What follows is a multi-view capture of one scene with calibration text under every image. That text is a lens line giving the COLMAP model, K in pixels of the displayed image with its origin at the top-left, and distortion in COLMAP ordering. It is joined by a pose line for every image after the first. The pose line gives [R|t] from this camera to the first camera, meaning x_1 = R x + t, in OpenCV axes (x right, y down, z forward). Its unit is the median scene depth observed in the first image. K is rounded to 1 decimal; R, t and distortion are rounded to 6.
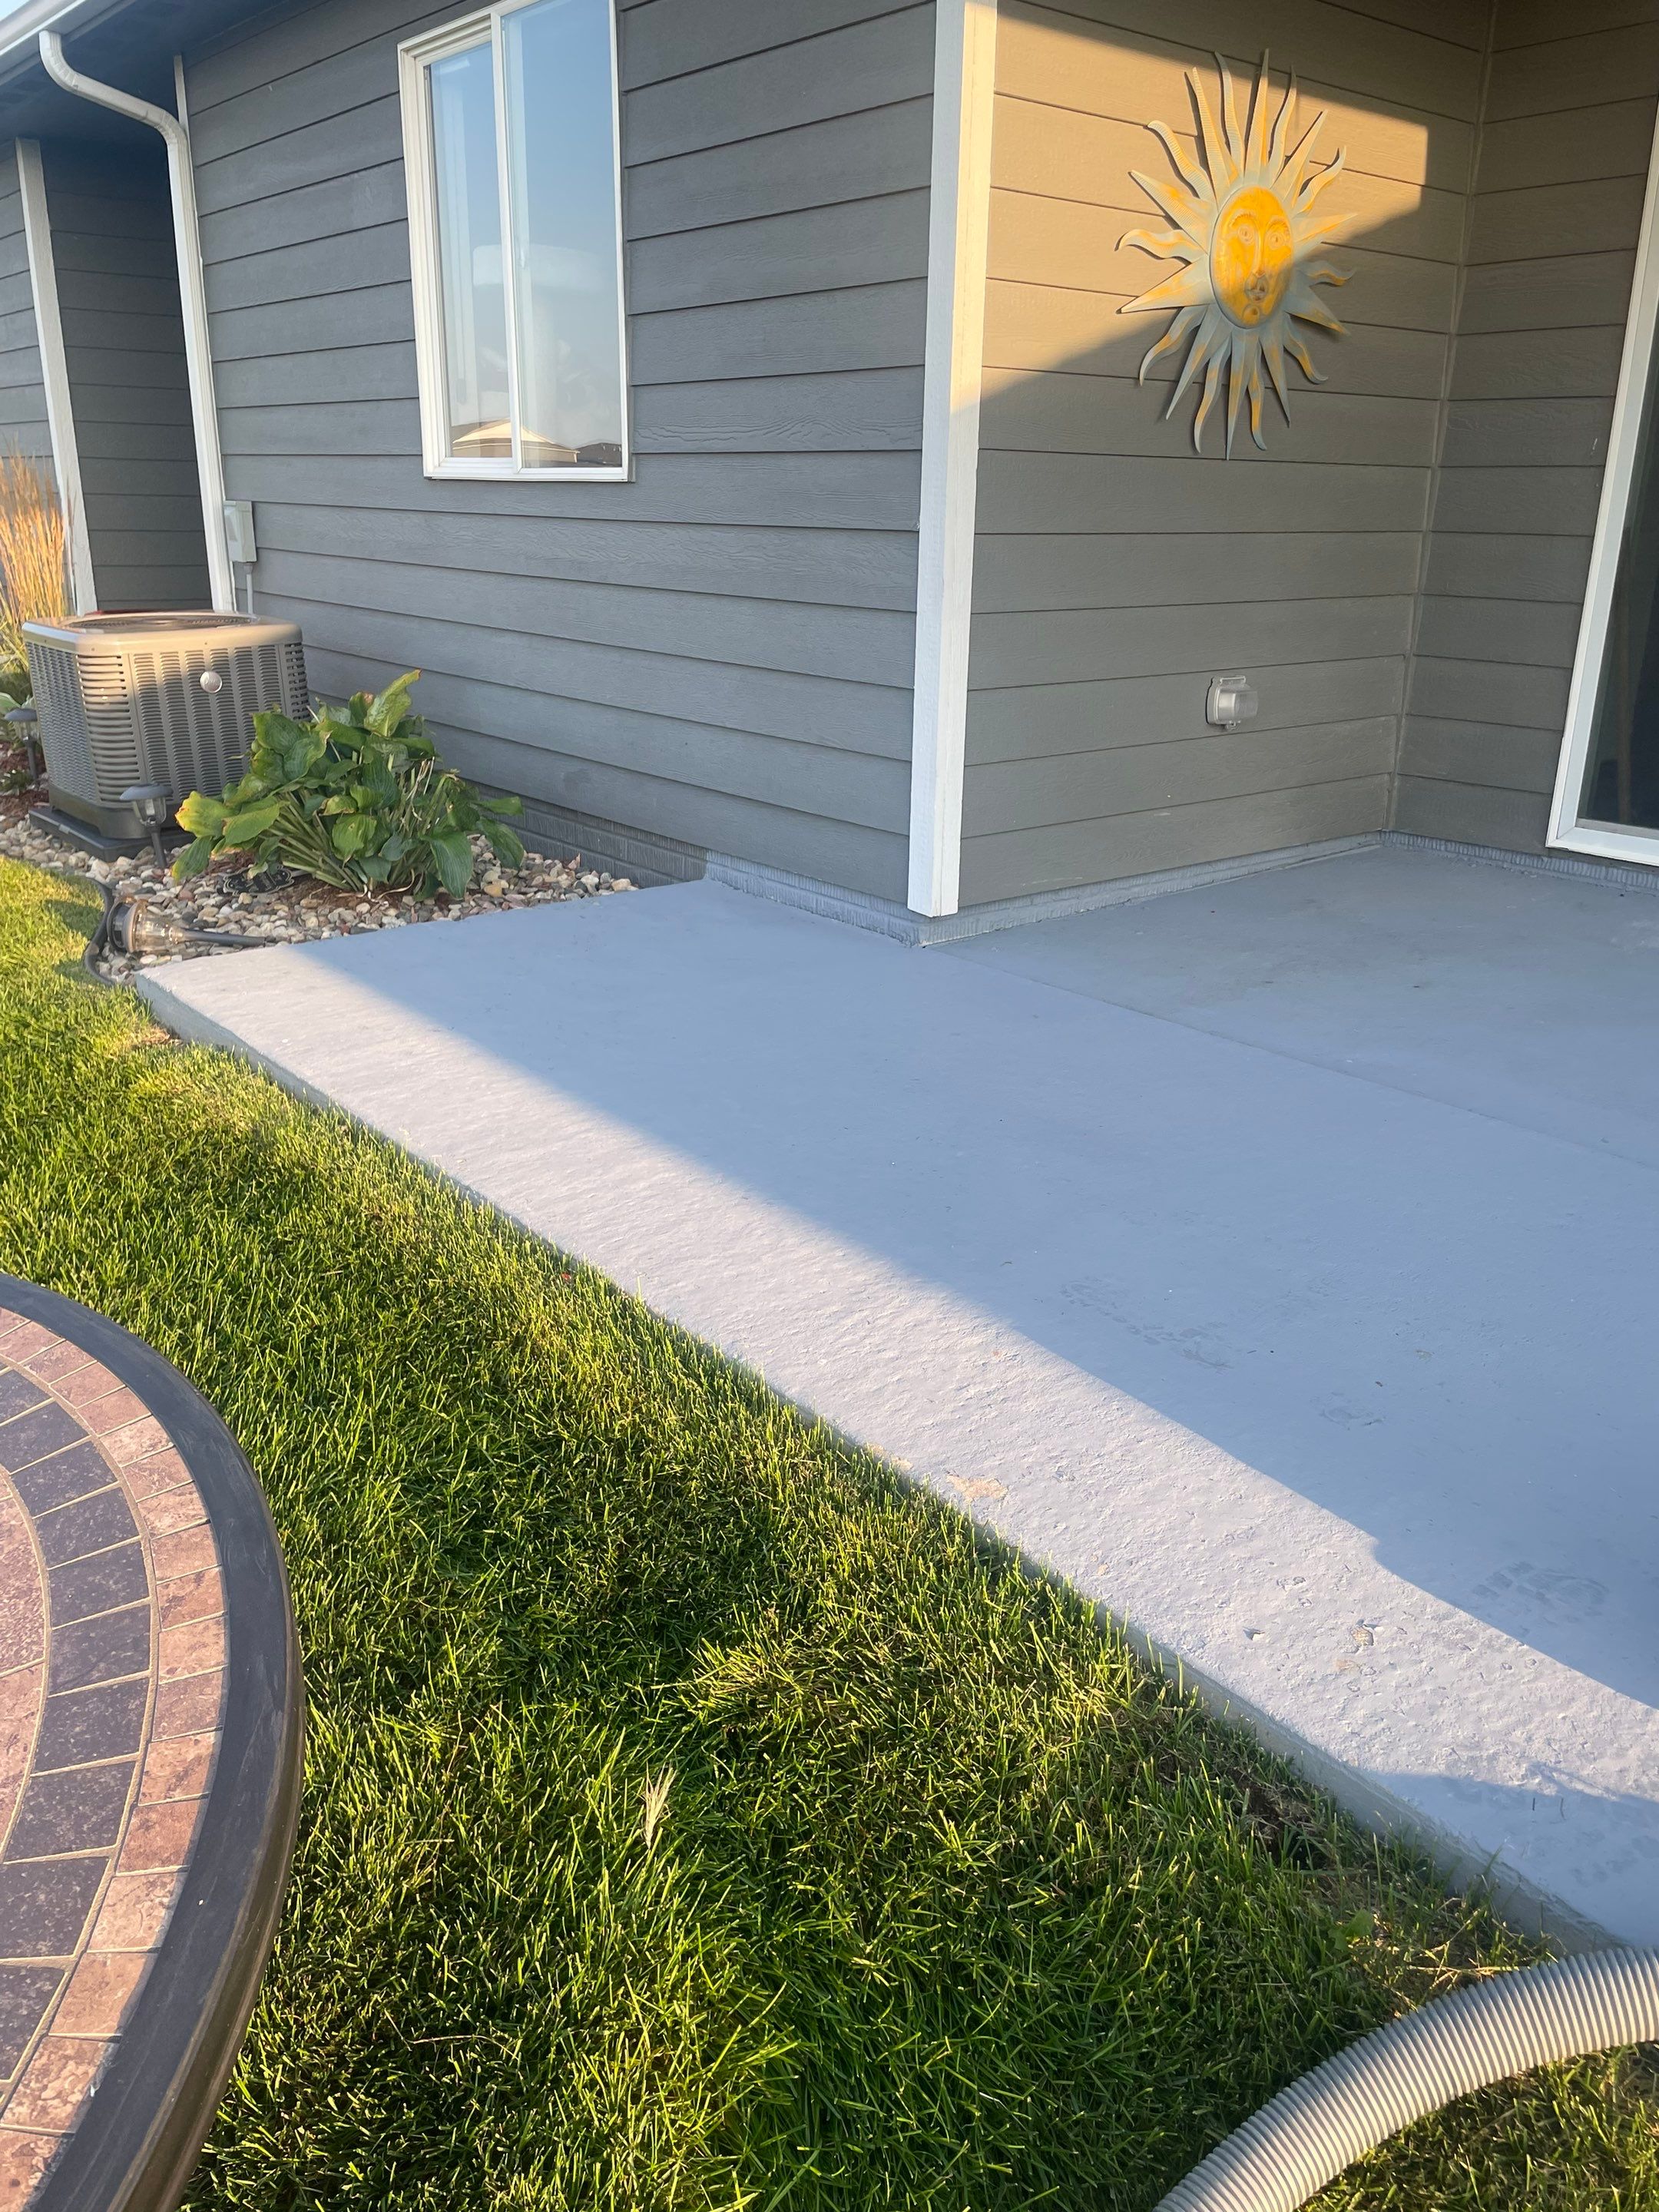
lens RADIAL K [[1666.0, 0, 846.2], [0, 1666.0, 1086.2], [0, 0, 1]] dist [0.091550, -0.118334]
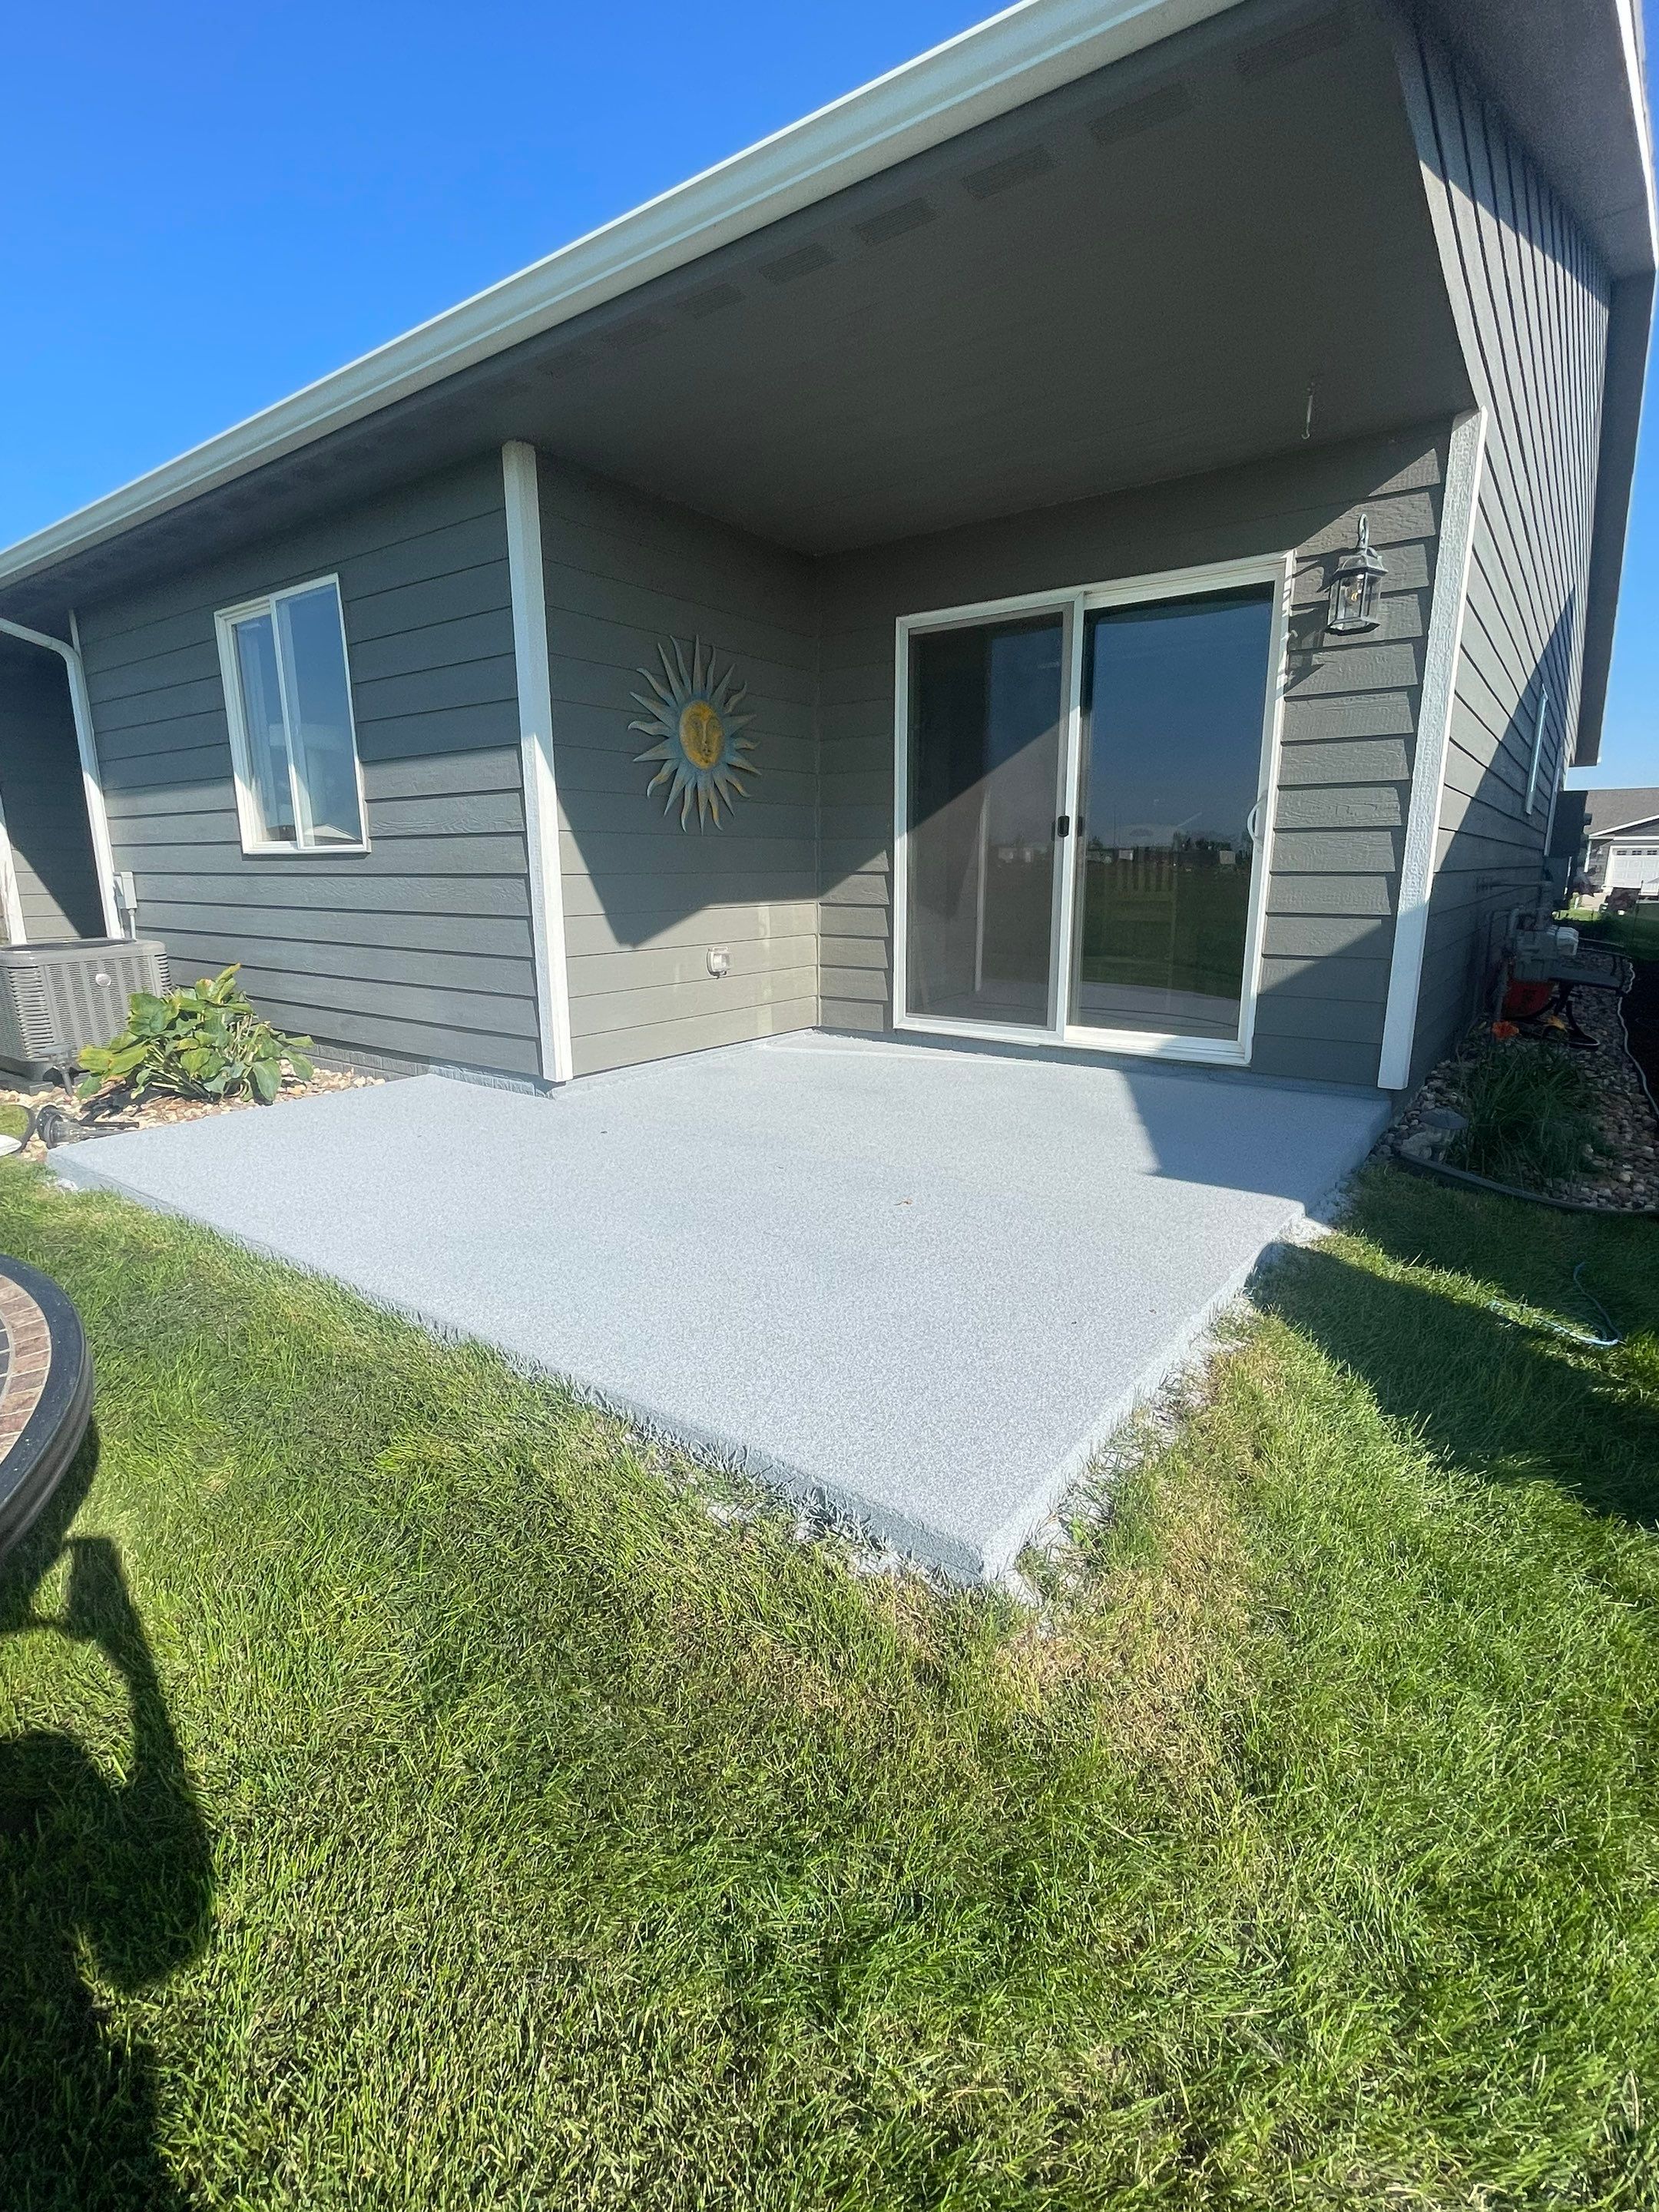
lens RADIAL K [[1024.4, 0, 829.2], [0, 1024.4, 1100.0], [0, 0, 1]] dist [-0.001263, 0.000030]
pose [[0.967776, -0.076121, 0.240033, 0.068275], [0.101771, 0.990133, -0.096325, 0.051828], [-0.230332, 0.117650, 0.965974, -0.118168]]
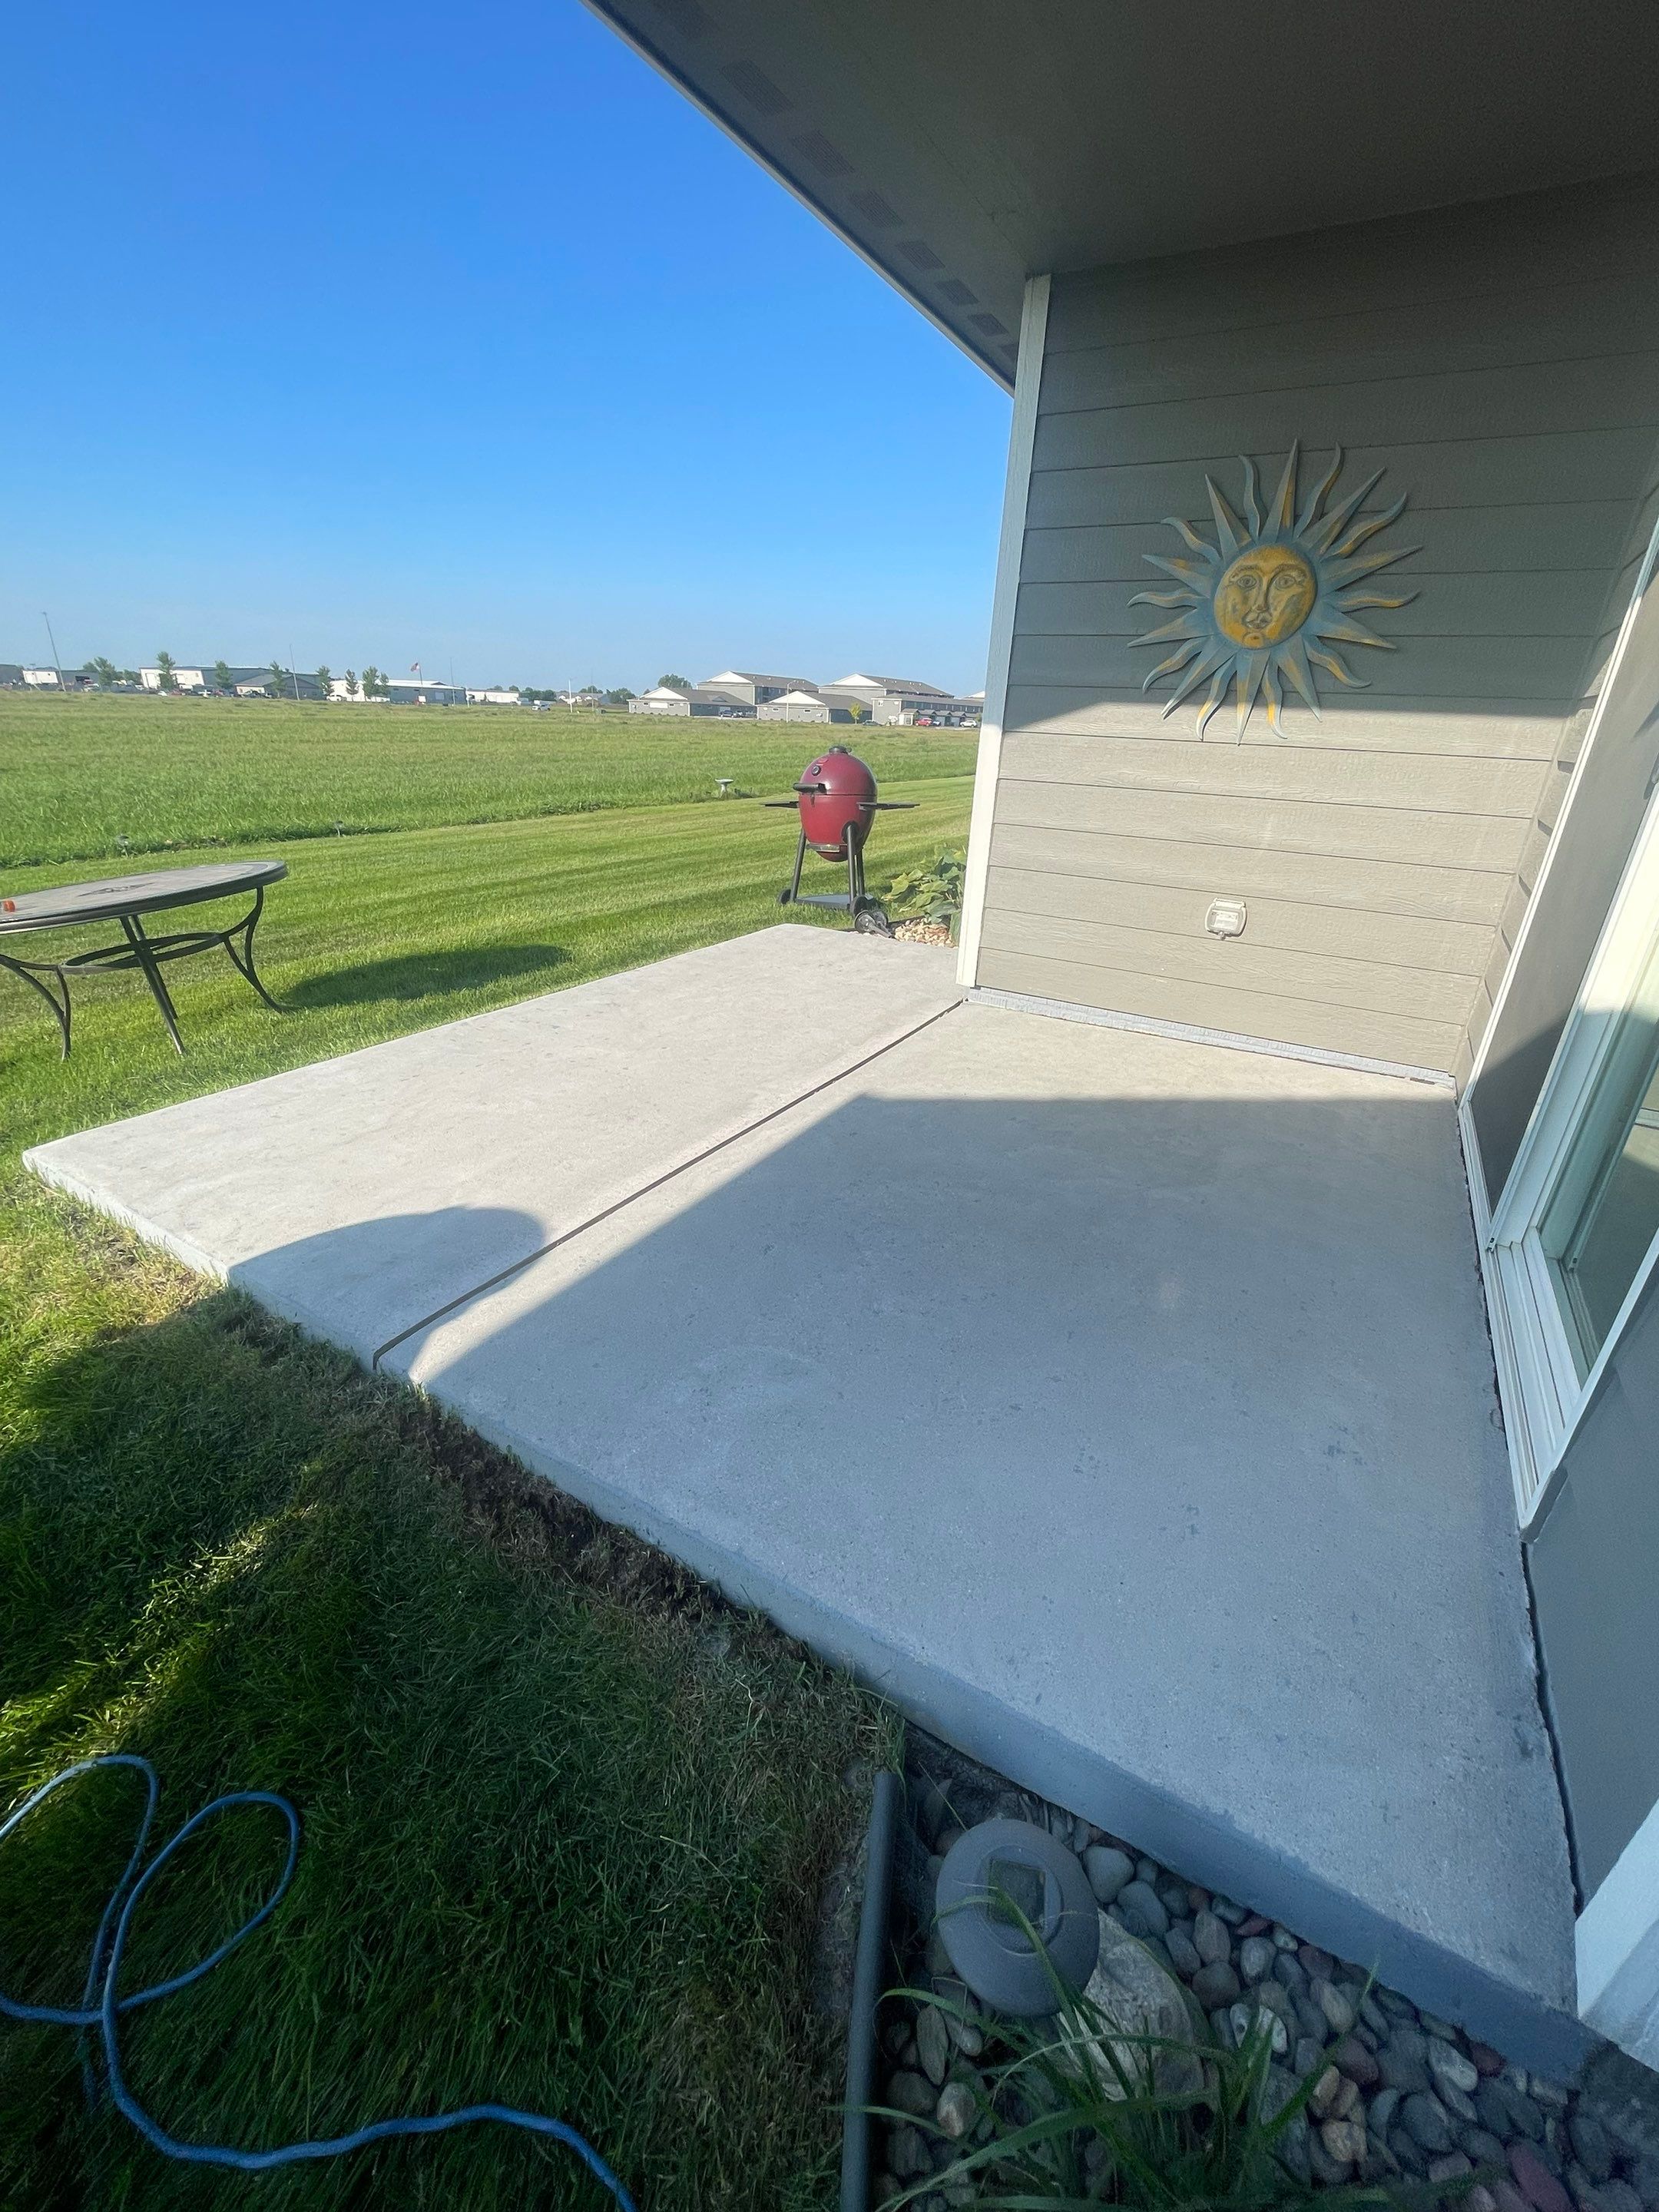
lens RADIAL K [[912.0, 0, 829.2], [0, 912.0, 1103.2], [0, 0, 1]] dist [-0.002043, 0.000149]
pose [[0.349396, 0.366288, -0.862413, 0.917464], [-0.342942, 0.906548, 0.246094, -0.181133], [0.871960, 0.209773, 0.442360, 0.457885]]
